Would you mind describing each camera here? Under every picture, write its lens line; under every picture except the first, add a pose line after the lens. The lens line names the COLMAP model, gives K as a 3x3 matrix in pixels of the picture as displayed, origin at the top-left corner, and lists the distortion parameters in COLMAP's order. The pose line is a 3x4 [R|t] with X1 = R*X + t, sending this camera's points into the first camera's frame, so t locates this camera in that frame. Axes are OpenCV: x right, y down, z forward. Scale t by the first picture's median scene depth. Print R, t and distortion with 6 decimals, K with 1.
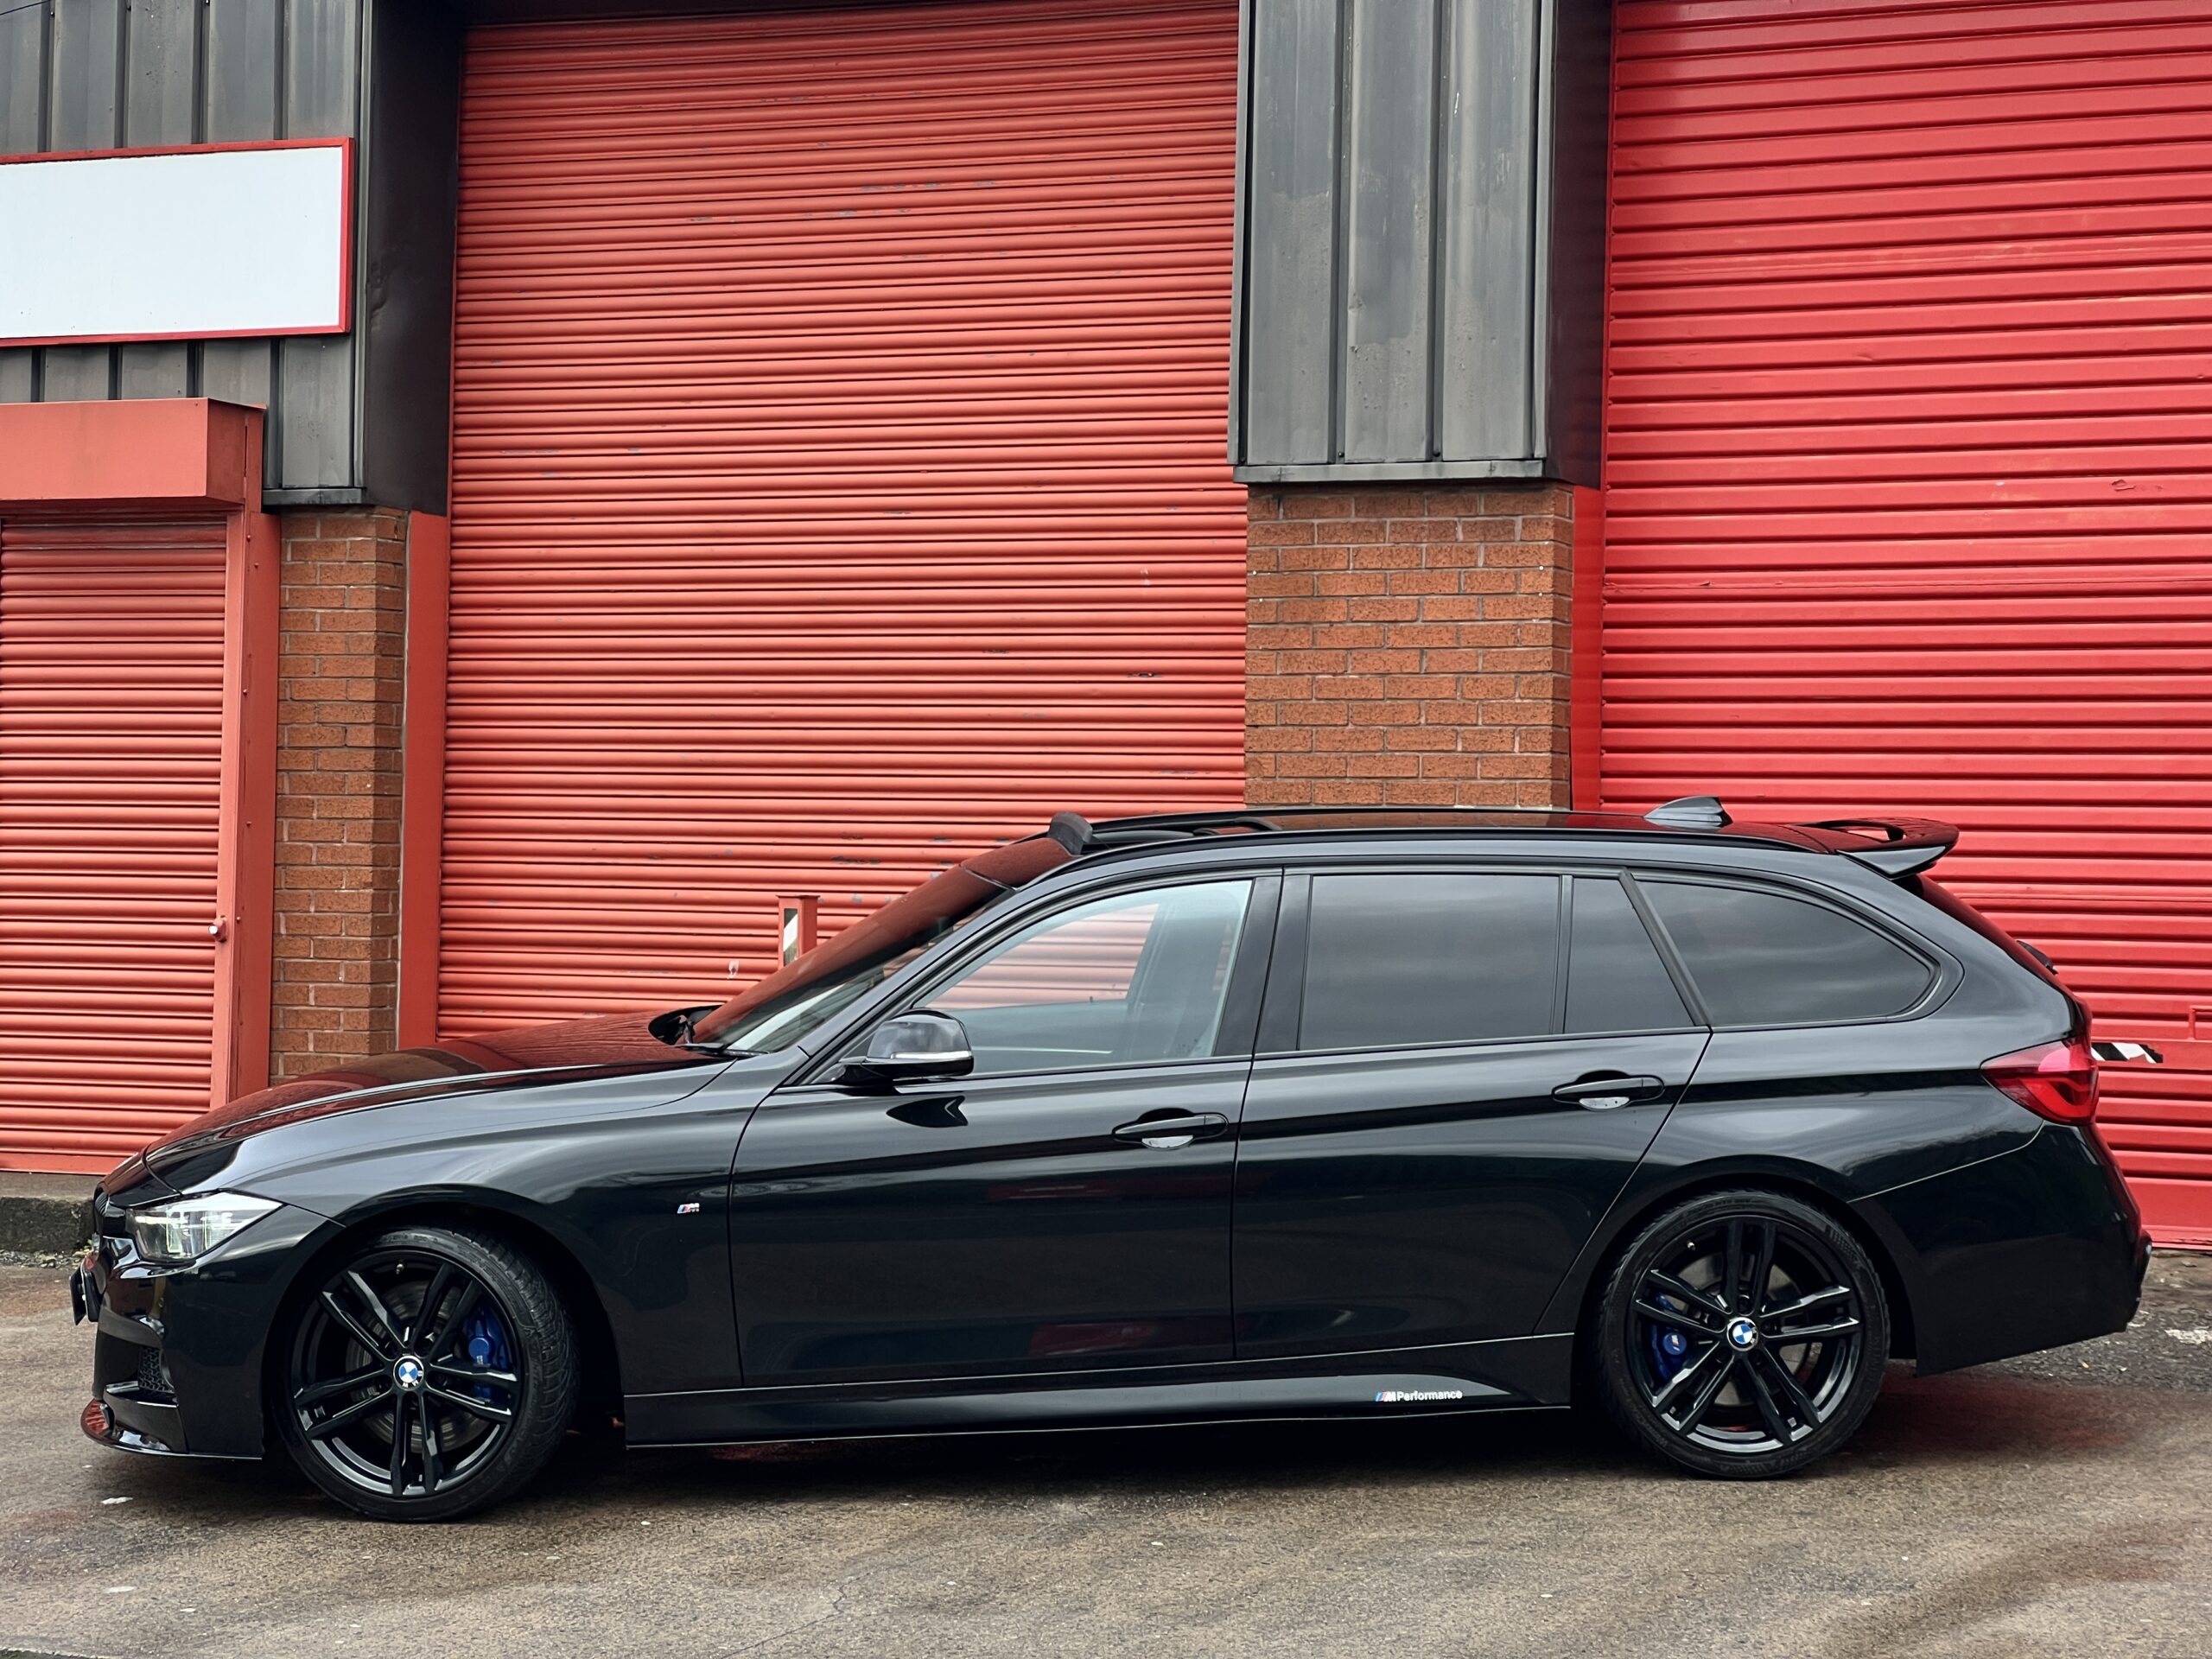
lens RADIAL K [[4879.5, 0, 1120.9], [0, 4879.5, 868.0], [0, 0, 1]] dist [-0.381967, 9.803211]
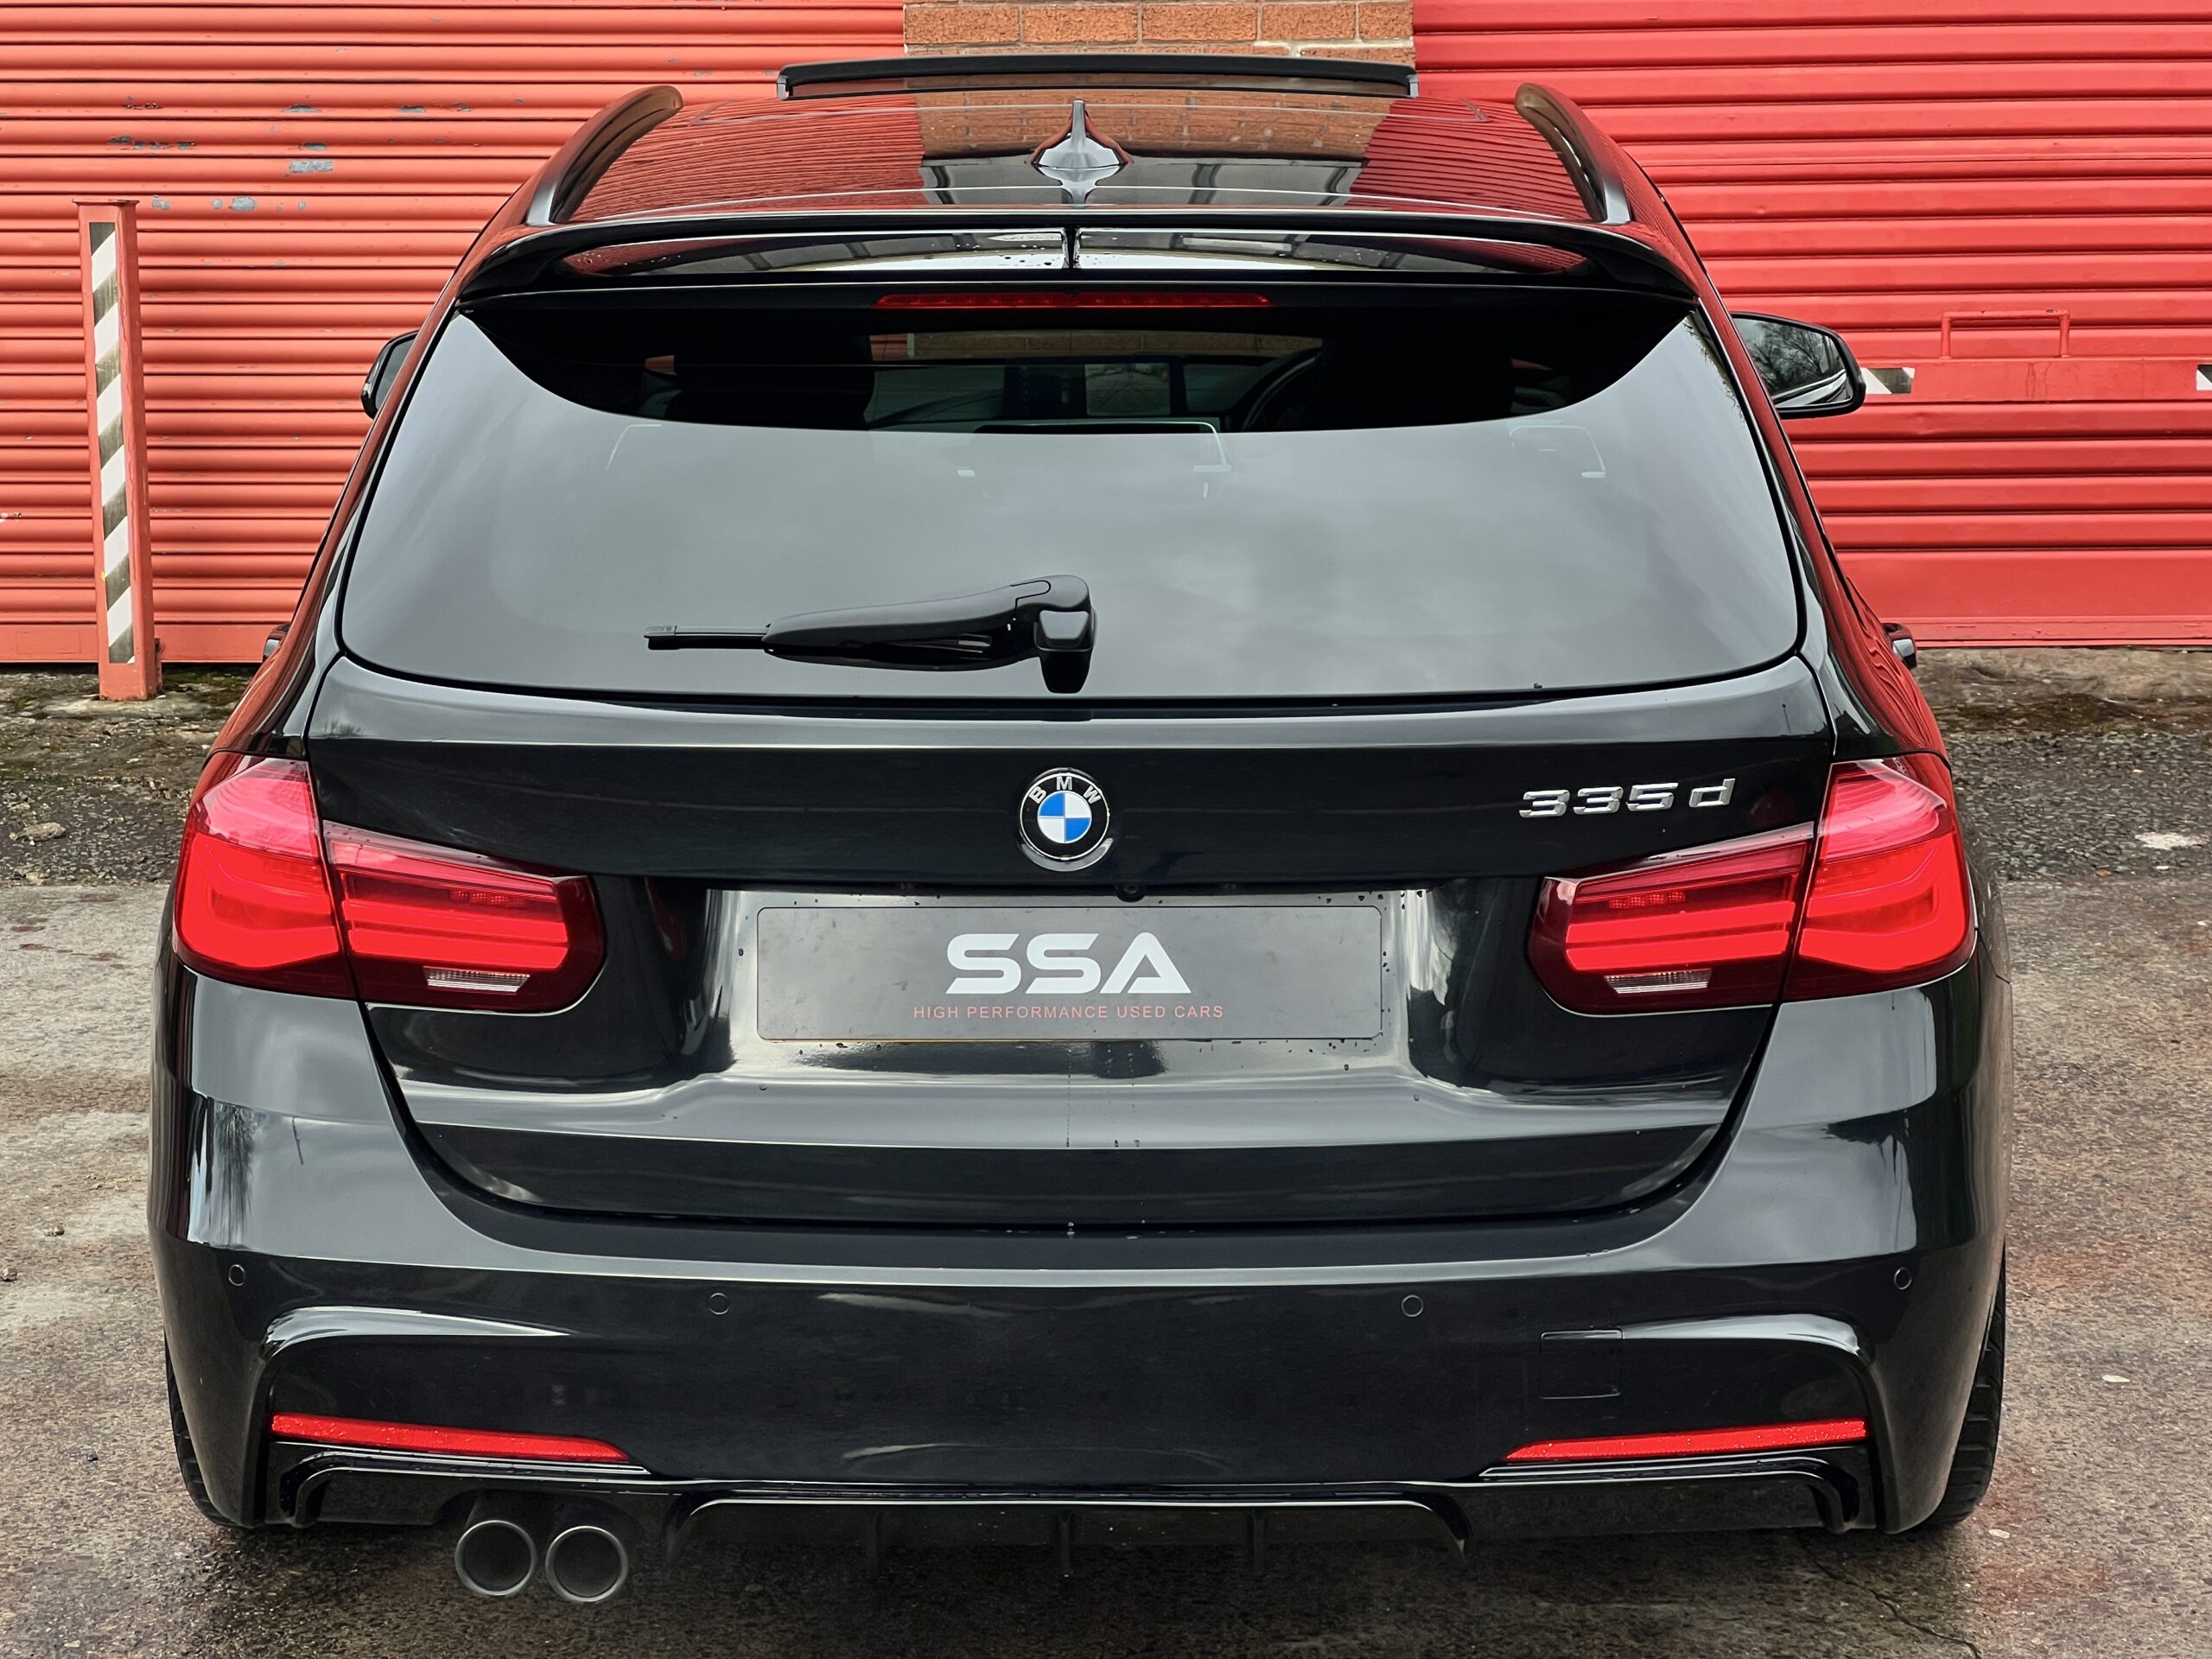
lens RADIAL K [[4828.0, 0, 1083.0], [0, 4828.0, 810.2], [0, 0, 1]] dist [0.568110, -3.525440]
pose [[0.914055, -0.074357, 0.398716, -0.222113], [0.020708, 0.990325, 0.137215, -0.001080], [-0.405061, -0.117165, 0.906751, 0.394606]]
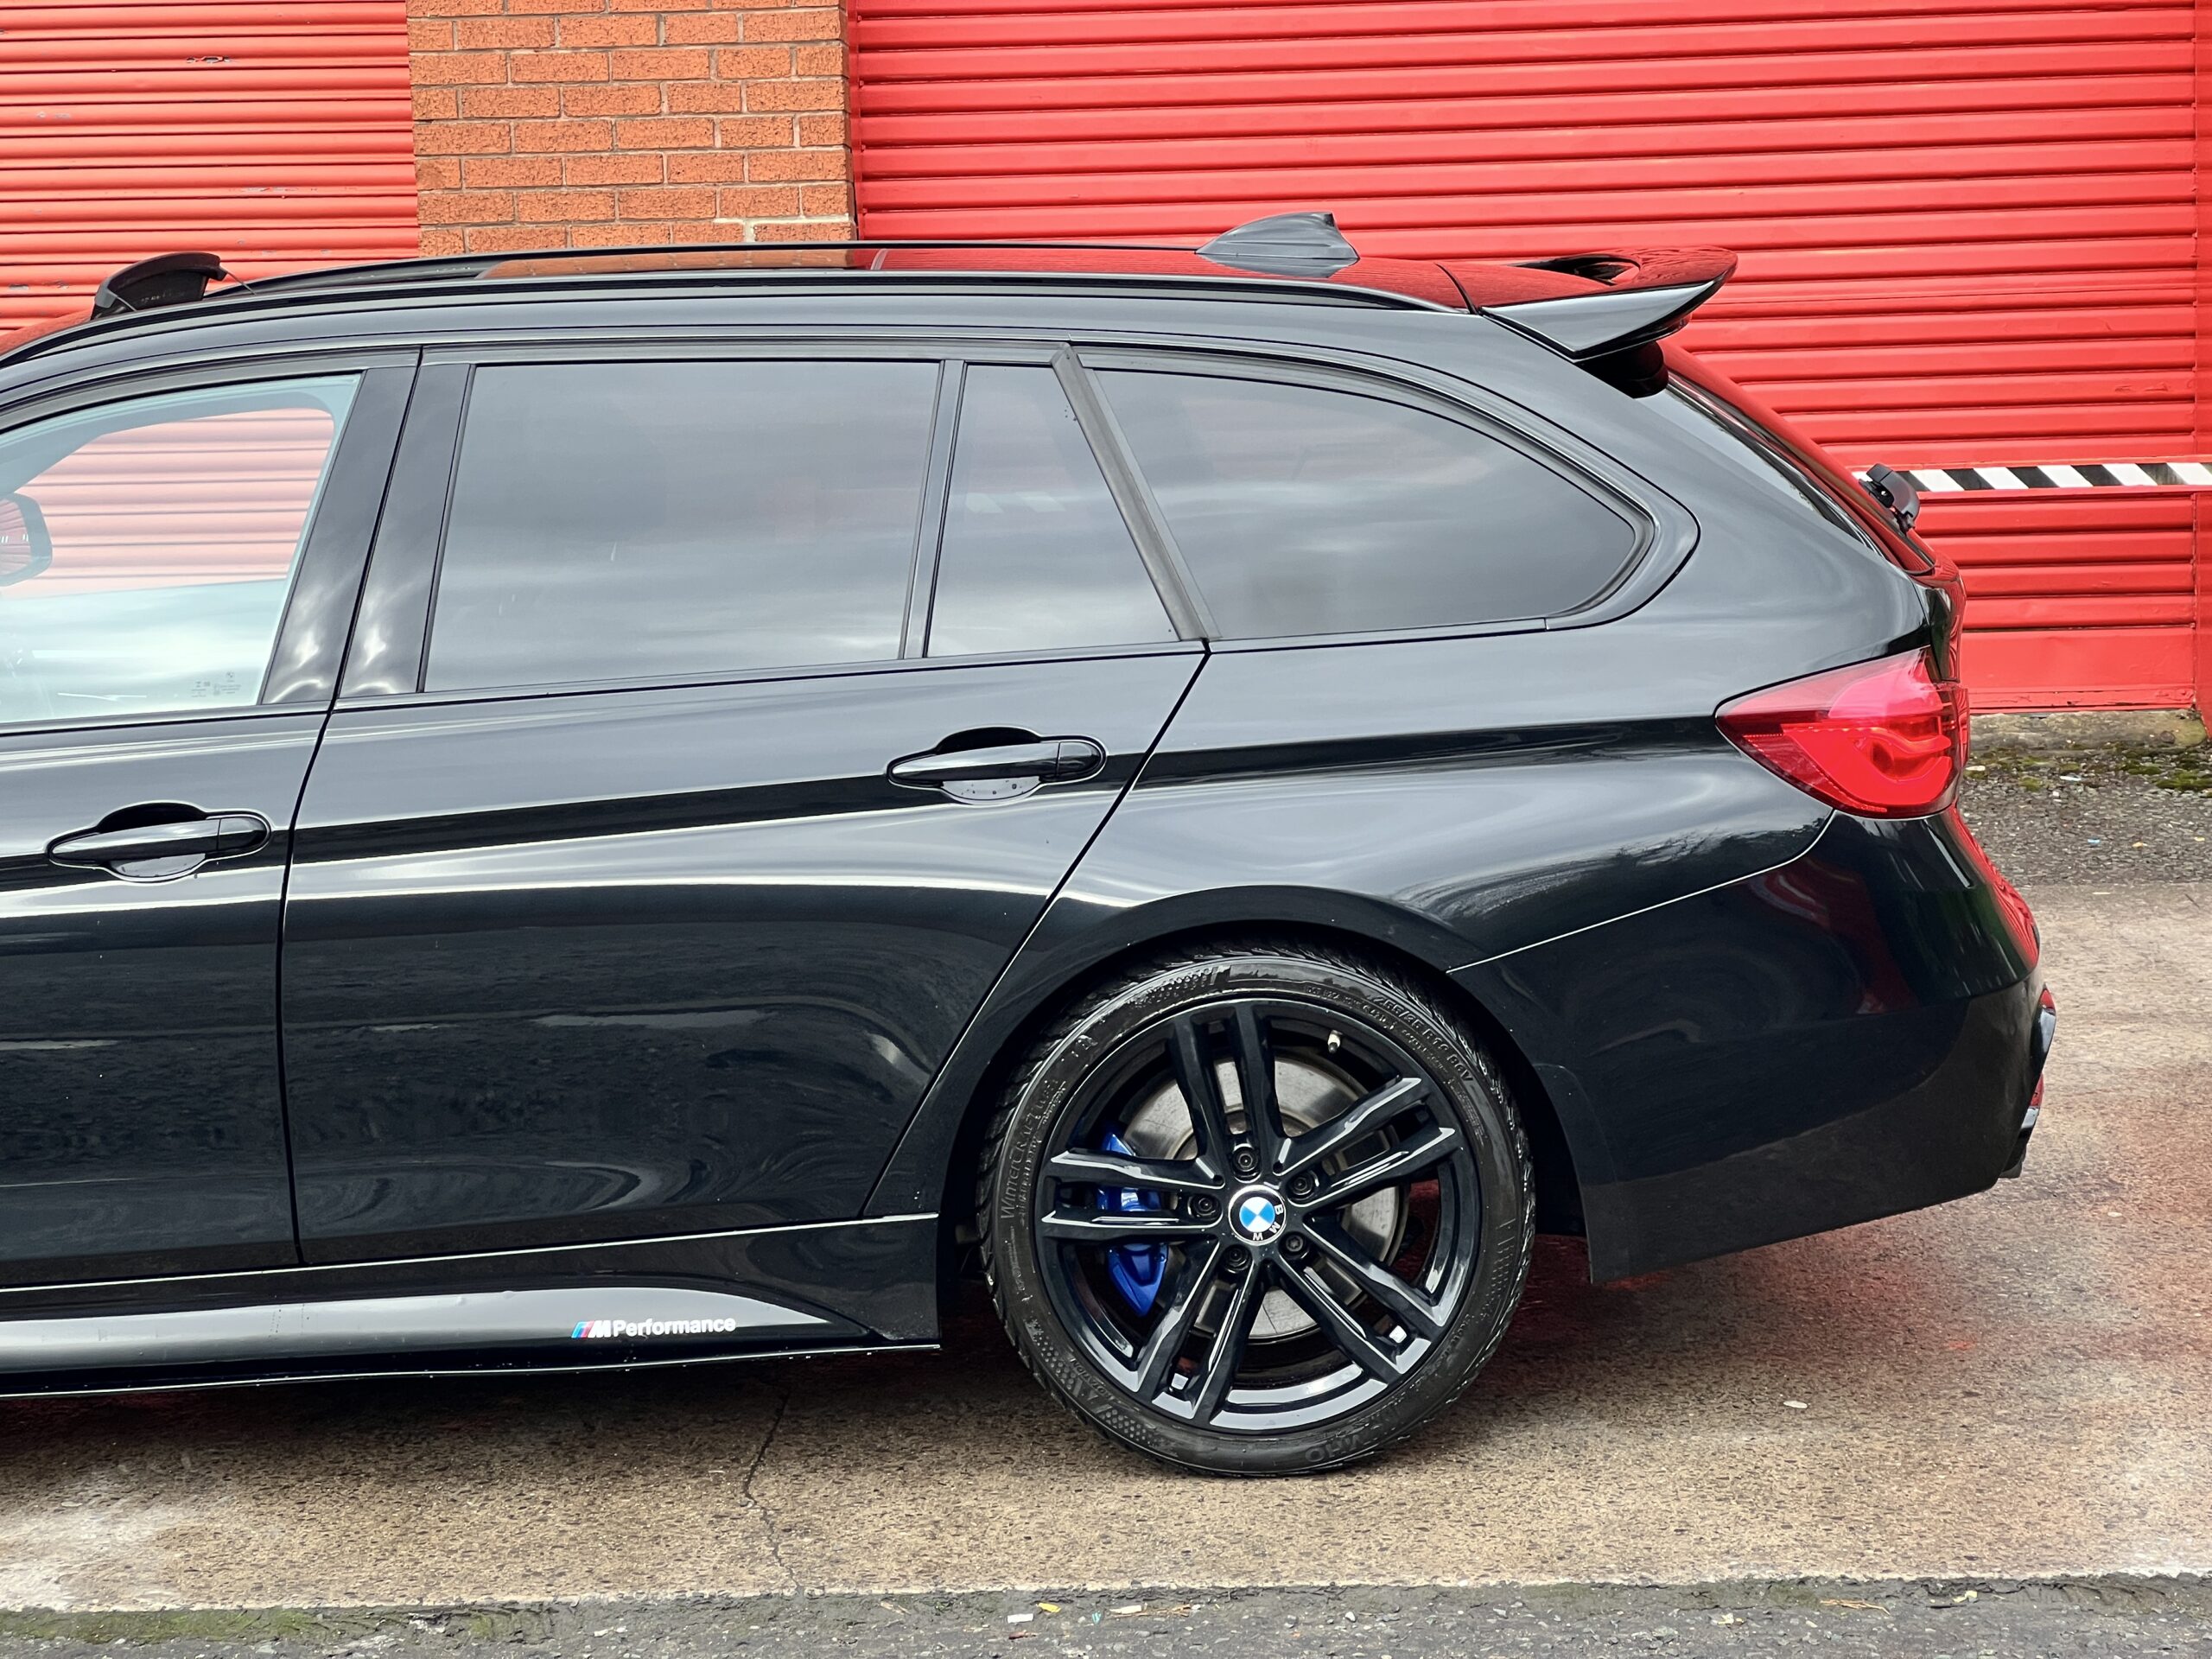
lens RADIAL K [[4839.1, 0, 1101.6], [0, 4839.1, 820.5], [0, 0, 1]] dist [0.266746, -0.119951]
pose [[0.920692, -0.073689, 0.383271, -0.177430], [0.038433, 0.994359, 0.098856, 0.008104], [-0.388394, -0.076286, 0.918330, 0.254846]]
